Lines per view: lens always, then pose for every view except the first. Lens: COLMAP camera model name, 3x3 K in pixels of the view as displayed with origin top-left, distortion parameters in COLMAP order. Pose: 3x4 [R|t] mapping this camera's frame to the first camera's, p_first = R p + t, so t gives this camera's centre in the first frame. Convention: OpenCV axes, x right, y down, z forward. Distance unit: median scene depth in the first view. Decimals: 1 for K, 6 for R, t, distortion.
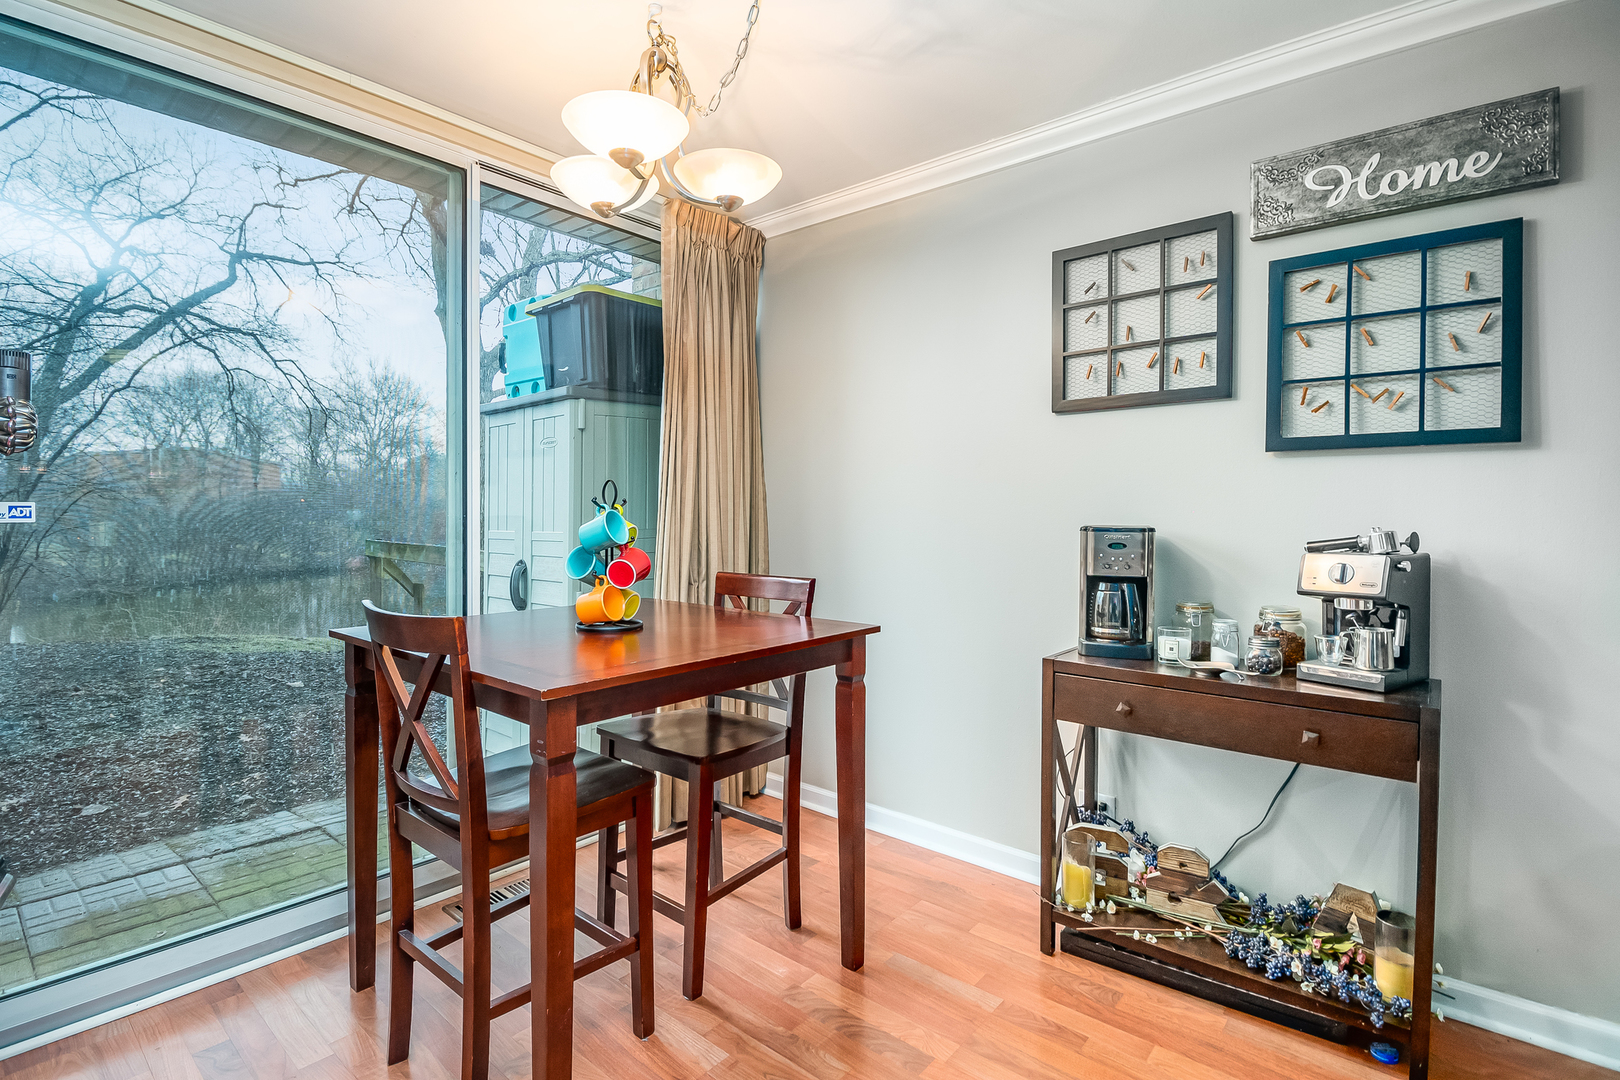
lens RADIAL K [[742.1, 0, 812.8], [0, 742.1, 508.1], [0, 0, 1]] dist [0.000422, -0.011514]
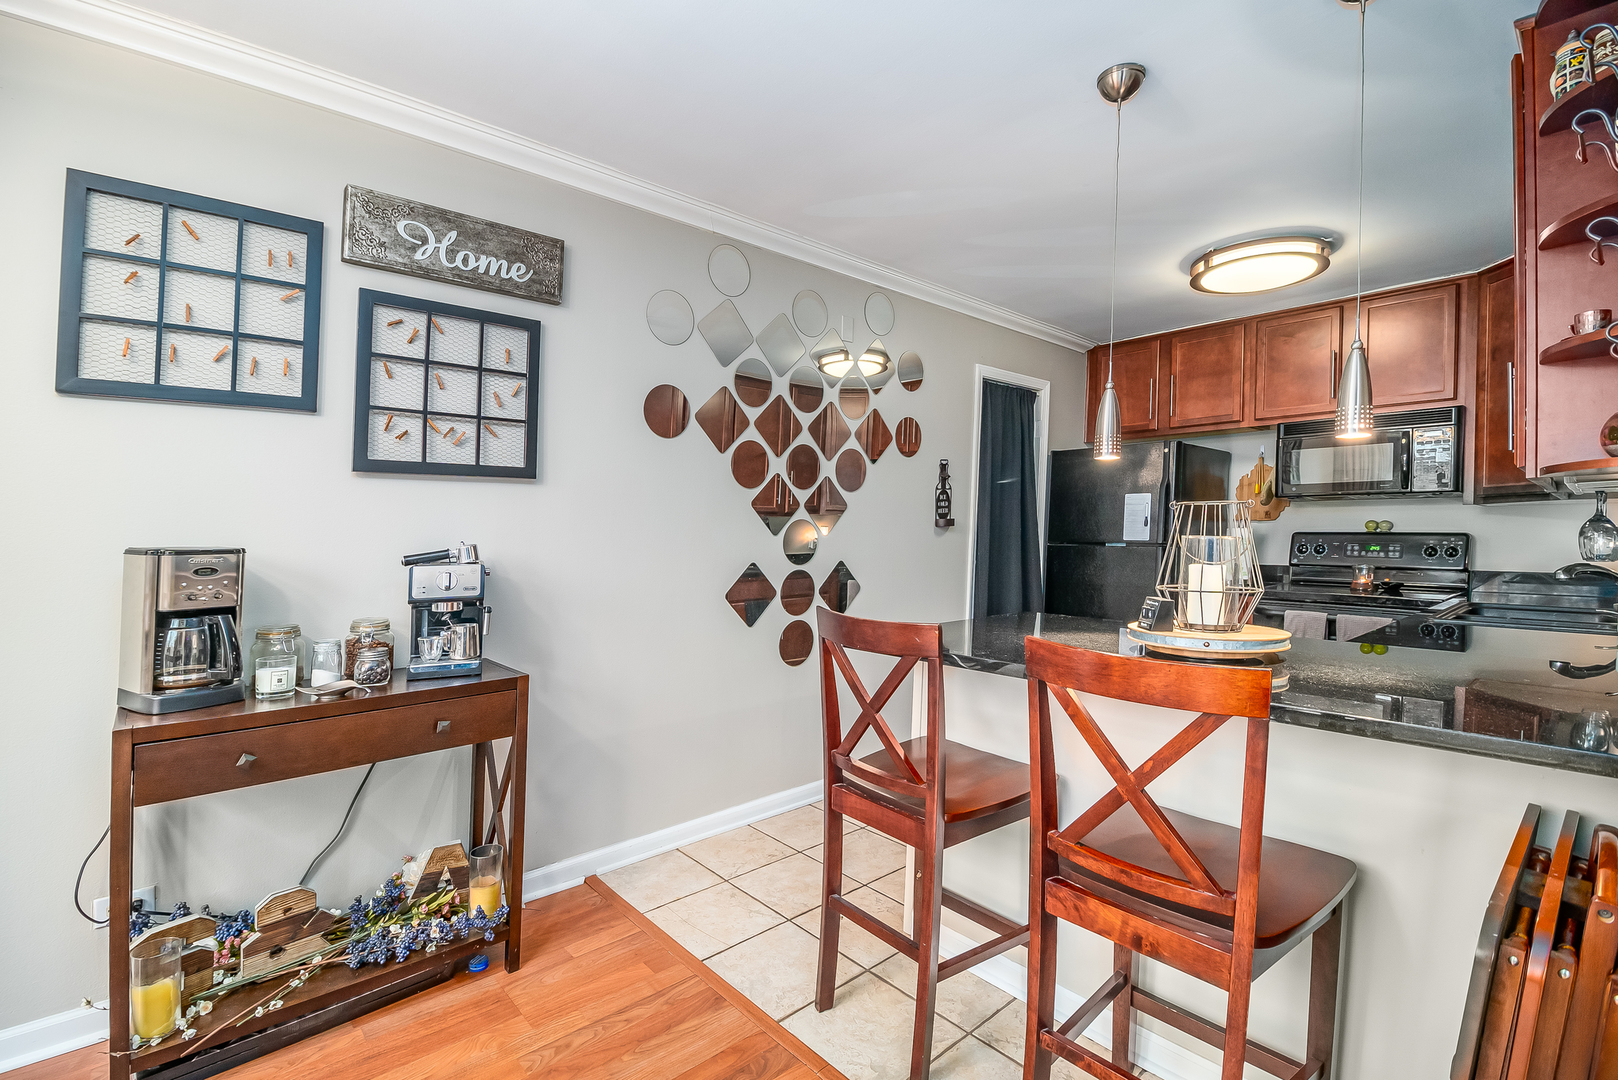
lens RADIAL K [[705.4, 0, 811.6], [0, 705.4, 533.5], [0, 0, 1]] dist [0.000032, -0.011544]
pose [[0.171311, -0.012501, 0.985138, -0.249673], [-0.002002, 0.999913, 0.013037, -0.002917], [-0.985215, -0.004205, 0.171271, 0.207814]]
